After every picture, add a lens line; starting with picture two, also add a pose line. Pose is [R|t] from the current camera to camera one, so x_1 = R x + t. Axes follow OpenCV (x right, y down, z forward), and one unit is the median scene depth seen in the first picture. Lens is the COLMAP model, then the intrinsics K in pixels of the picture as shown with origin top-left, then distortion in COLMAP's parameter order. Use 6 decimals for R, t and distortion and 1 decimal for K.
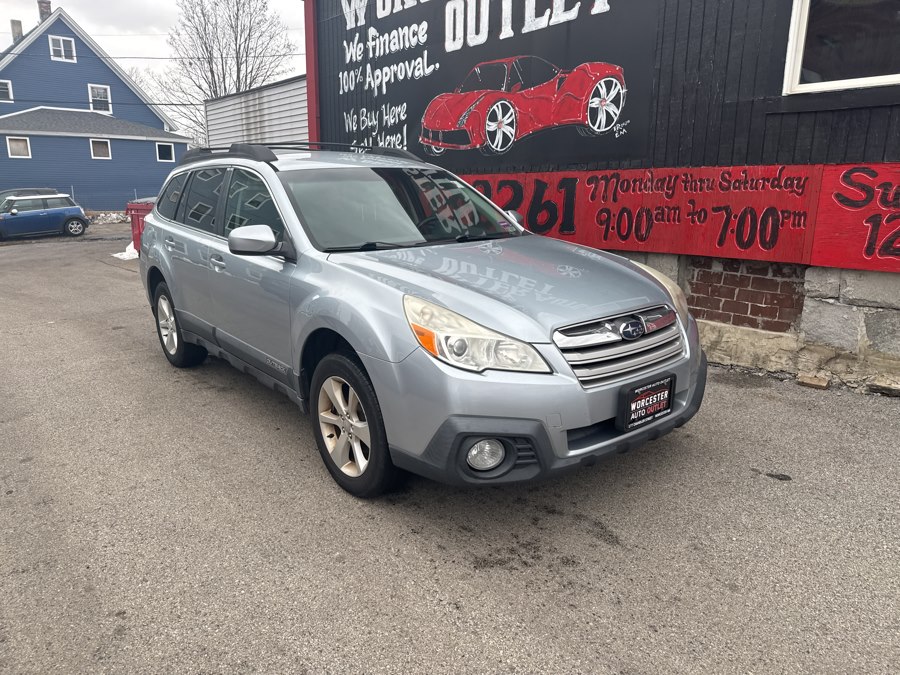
lens RADIAL K [[619.3, 0, 447.9], [0, 619.3, 345.3], [0, 0, 1]] dist [0.012600, -0.028991]
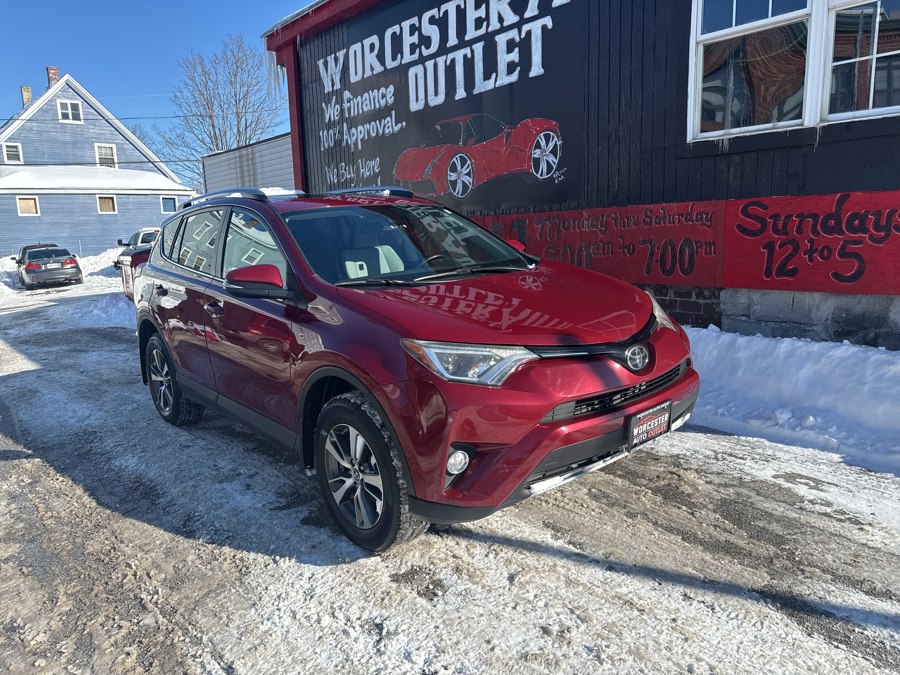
lens RADIAL K [[619.3, 0, 453.2], [0, 619.3, 341.6], [0, 0, 1]] dist [0.012600, -0.028991]
pose [[0.999155, -0.041000, -0.003007, 0.058506], [0.040721, 0.997078, -0.064625, 0.014348], [0.005648, 0.064448, 0.997905, -0.084120]]
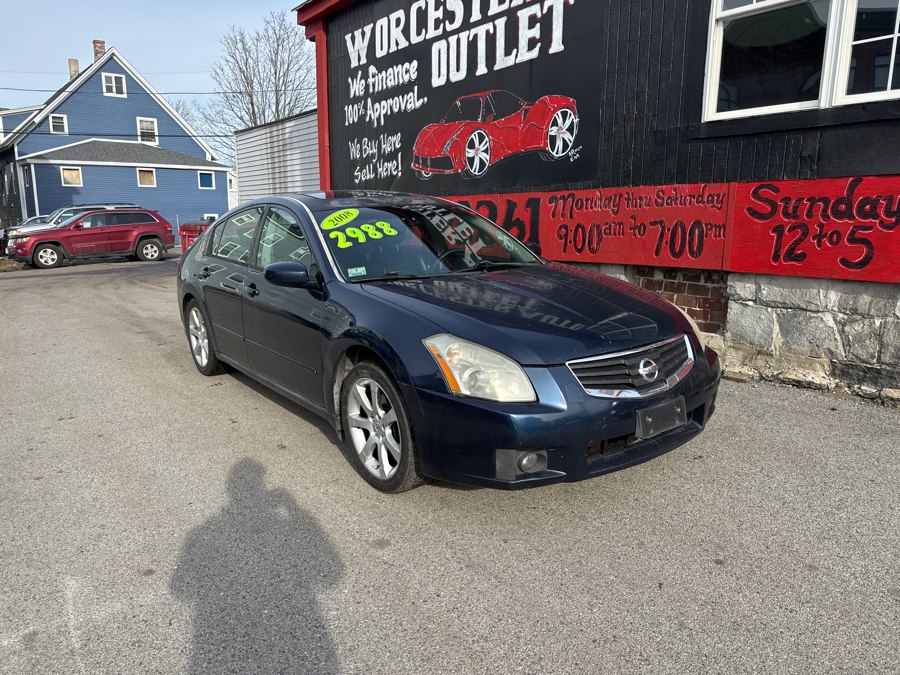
lens RADIAL K [[619.3, 0, 451.7], [0, 619.3, 345.9], [0, 0, 1]] dist [0.012600, -0.028991]
pose [[0.998557, 0.005999, -0.053375, 0.091366], [-0.008053, 0.999232, -0.038356, 0.033879], [0.053104, 0.038730, 0.997838, -0.091843]]
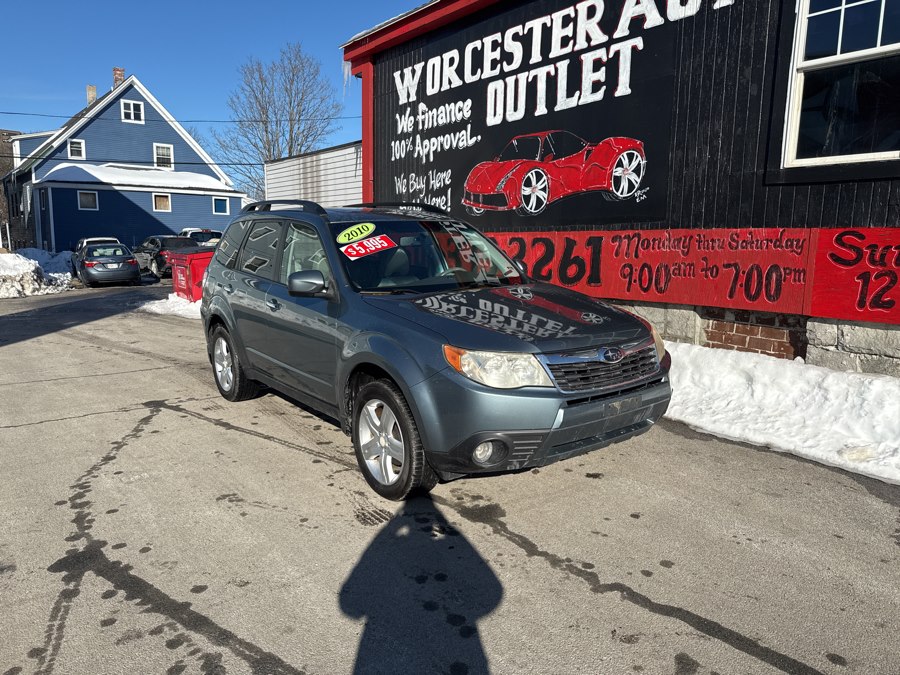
lens RADIAL K [[619.3, 0, 449.8], [0, 619.3, 345.6], [0, 0, 1]] dist [0.012600, -0.028991]
pose [[0.998266, 0.015503, -0.056788, -0.001105], [-0.019945, 0.996714, -0.078510, 0.015979], [0.055384, 0.079507, 0.995295, -0.094615]]
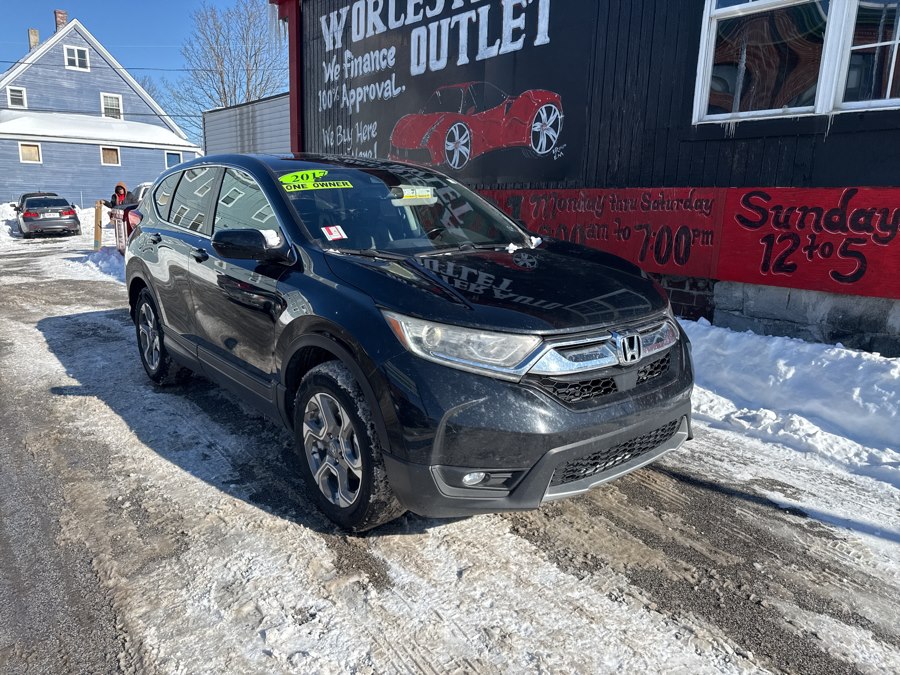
lens RADIAL K [[619.3, 0, 453.3], [0, 619.3, 342.3], [0, 0, 1]] dist [0.012600, -0.028991]
pose [[0.999759, 0.021265, -0.005506, 0.083279], [-0.021387, 0.999502, -0.023182, 0.009925], [0.005011, 0.023294, 0.999716, -0.057234]]
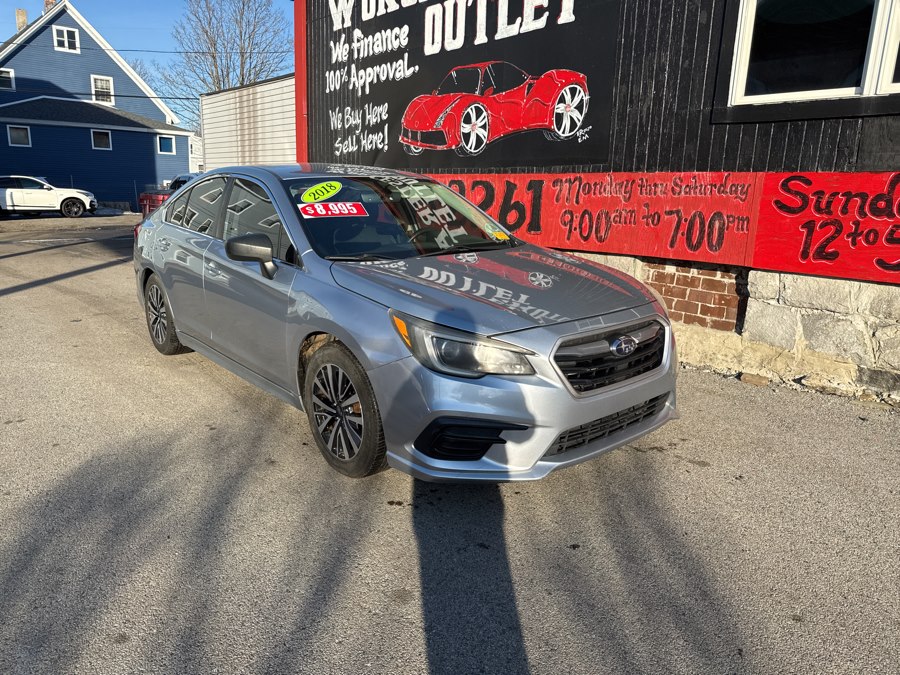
lens RADIAL K [[619.3, 0, 456.6], [0, 619.3, 338.0], [0, 0, 1]] dist [0.012600, -0.028991]
pose [[0.999656, 0.023206, 0.012226, 0.046619], [-0.023070, 0.999672, -0.011104, 0.008592], [-0.012480, 0.010818, 0.999864, -0.029524]]
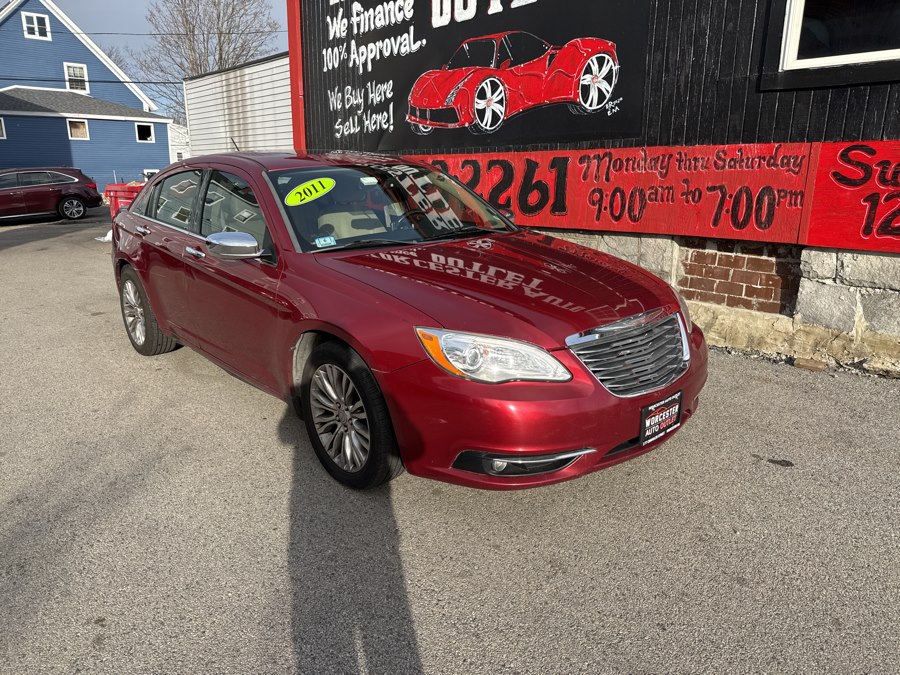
lens RADIAL K [[619.3, 0, 449.2], [0, 619.3, 336.5], [0, 0, 1]] dist [0.012600, -0.028991]
pose [[0.999668, -0.009013, 0.024143, -0.005239], [0.008621, 0.999830, 0.016286, -0.003551], [-0.024286, -0.016072, 0.999576, 0.017700]]
